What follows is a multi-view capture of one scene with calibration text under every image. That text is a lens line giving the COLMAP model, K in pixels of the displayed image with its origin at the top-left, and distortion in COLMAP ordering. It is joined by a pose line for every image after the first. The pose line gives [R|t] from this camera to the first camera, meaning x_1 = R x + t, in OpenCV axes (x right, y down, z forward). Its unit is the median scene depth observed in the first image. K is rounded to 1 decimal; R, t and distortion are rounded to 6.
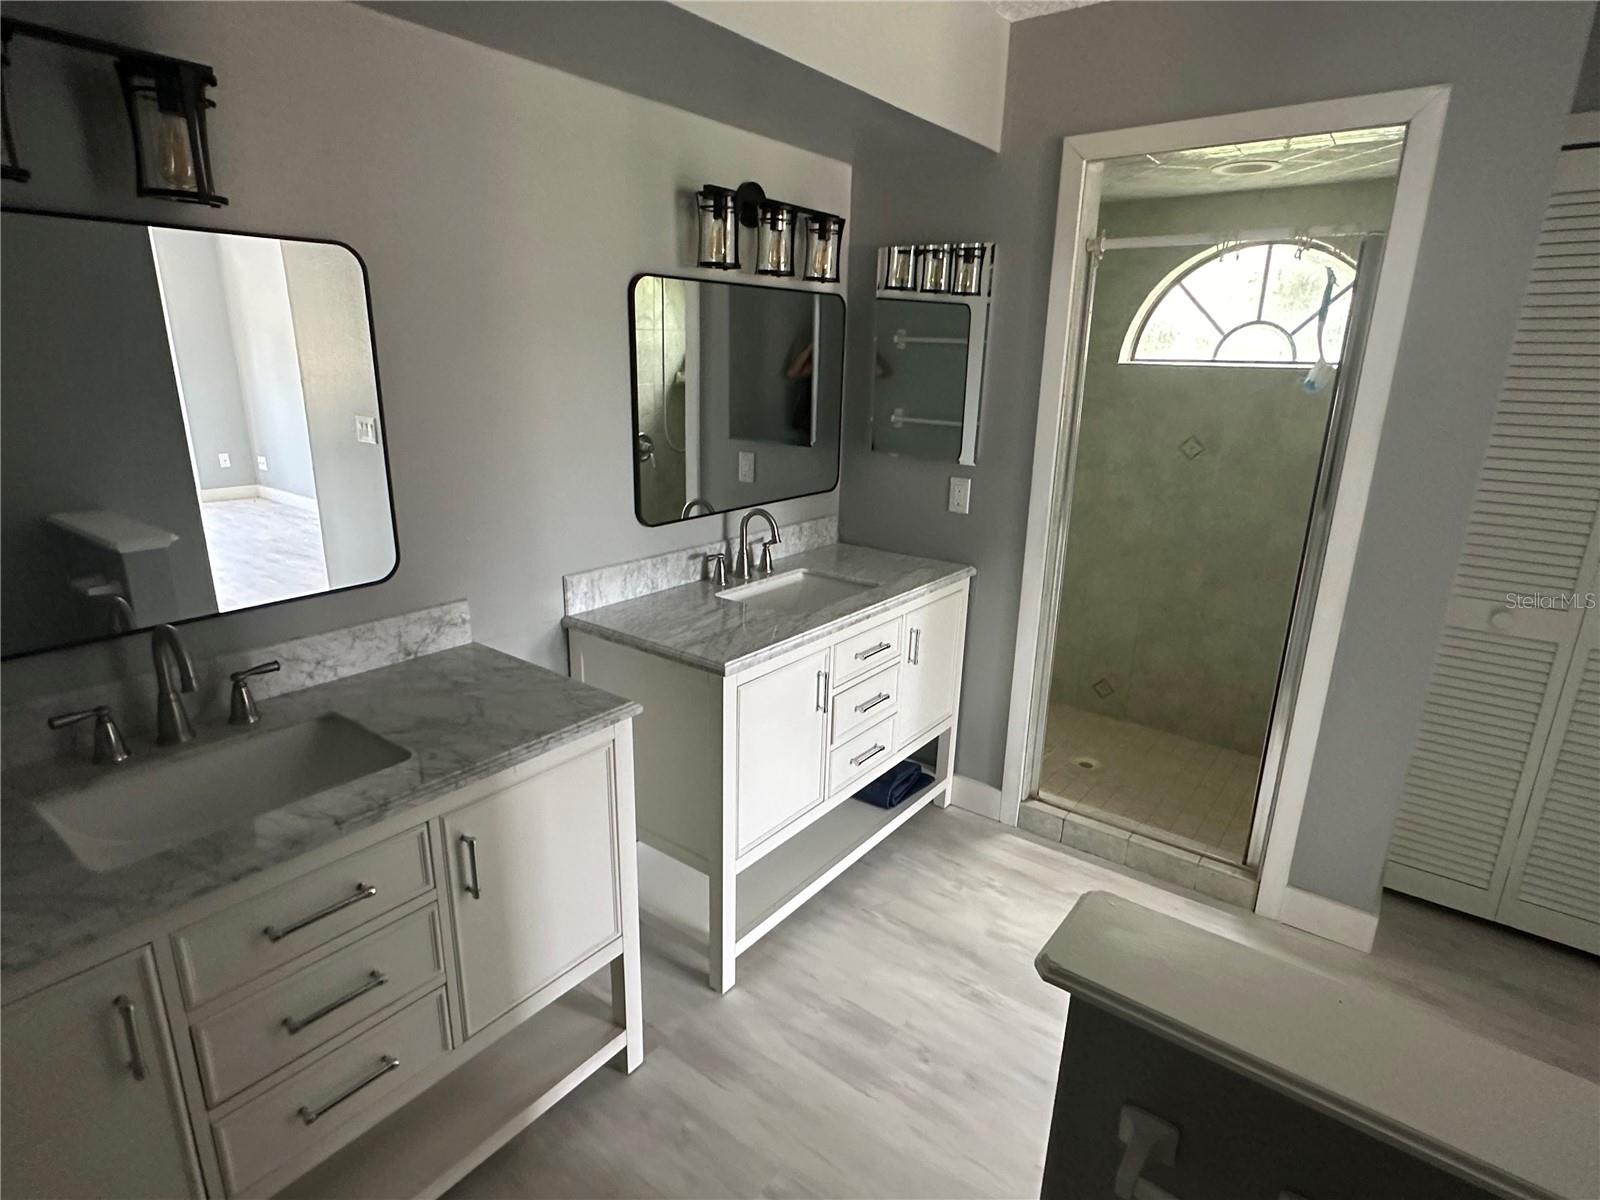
lens RADIAL K [[860.8, 0, 800.0], [0, 860.8, 600.0], [0, 0, 1]] dist [0.034224, -0.000111]
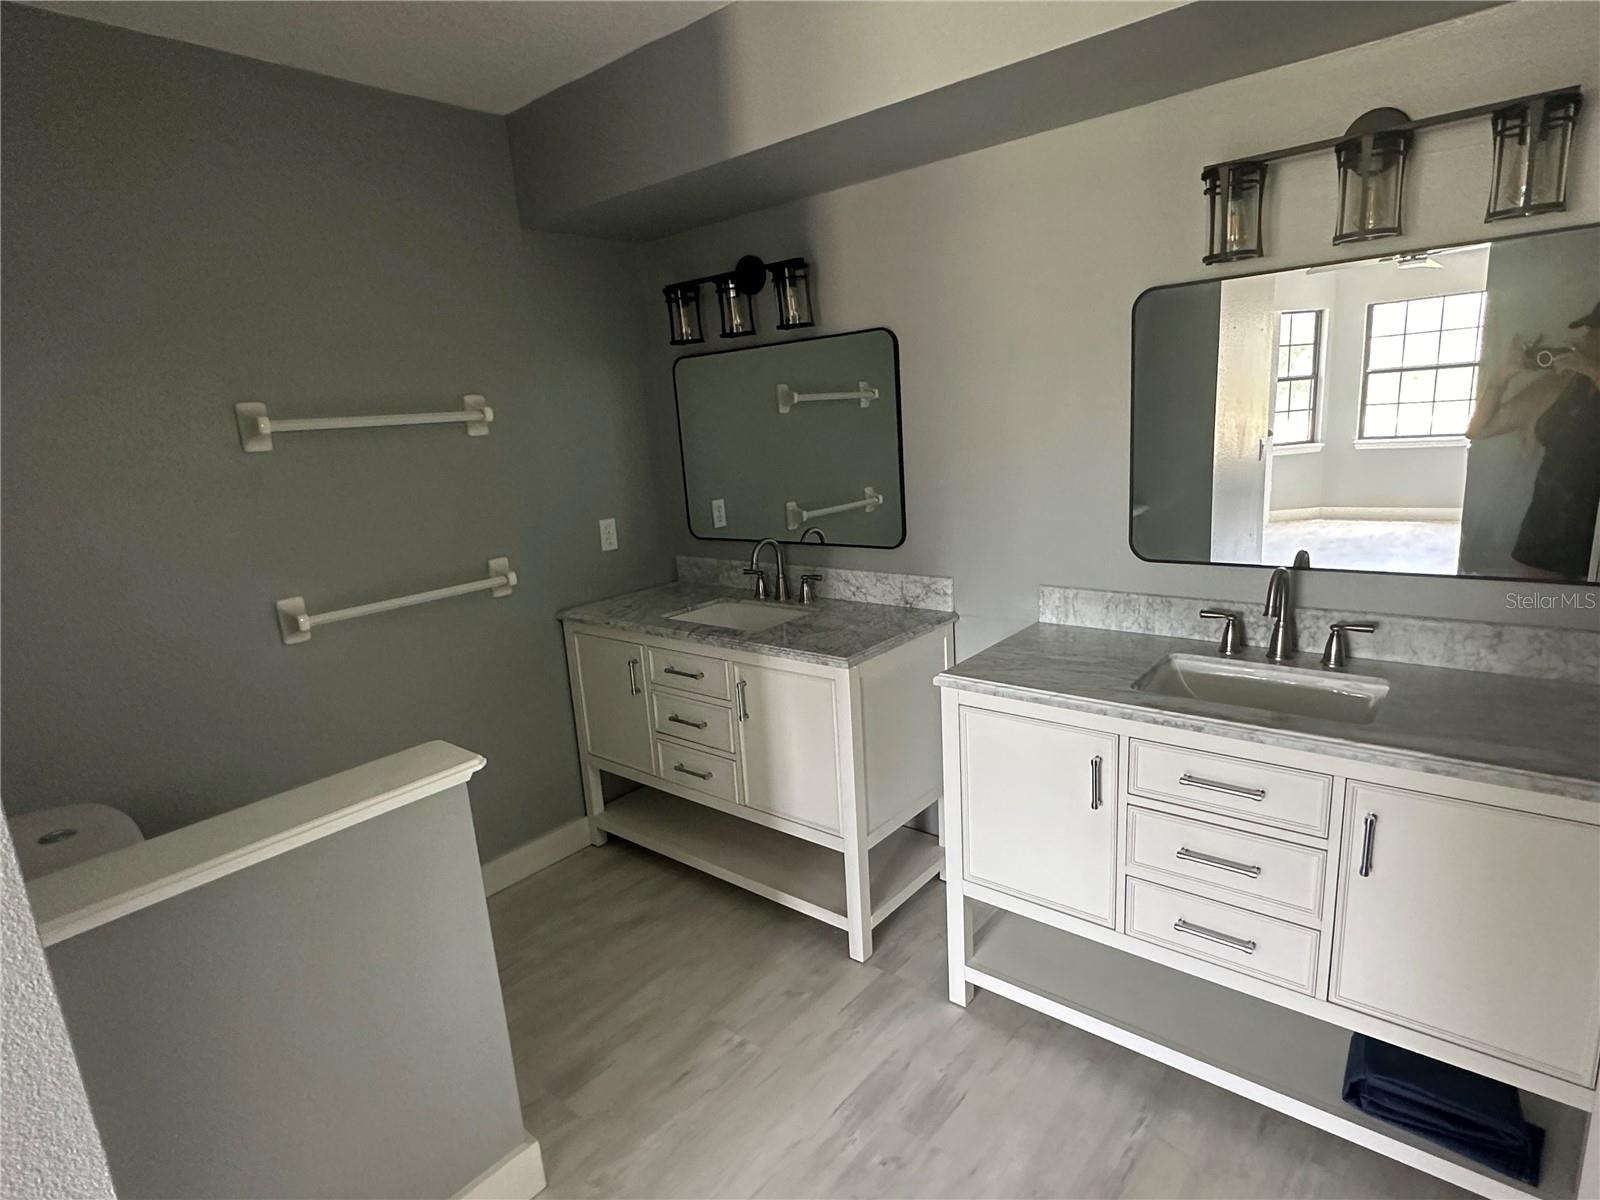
lens RADIAL K [[823.2, 0, 800.0], [0, 823.2, 600.0], [0, 0, 1]] dist [-0.000085, 0.000084]
pose [[-0.026589, 0.197062, -0.980030, 0.815020], [-0.222628, 0.954588, 0.197986, -0.158516], [0.974541, 0.223446, 0.018489, 0.735070]]
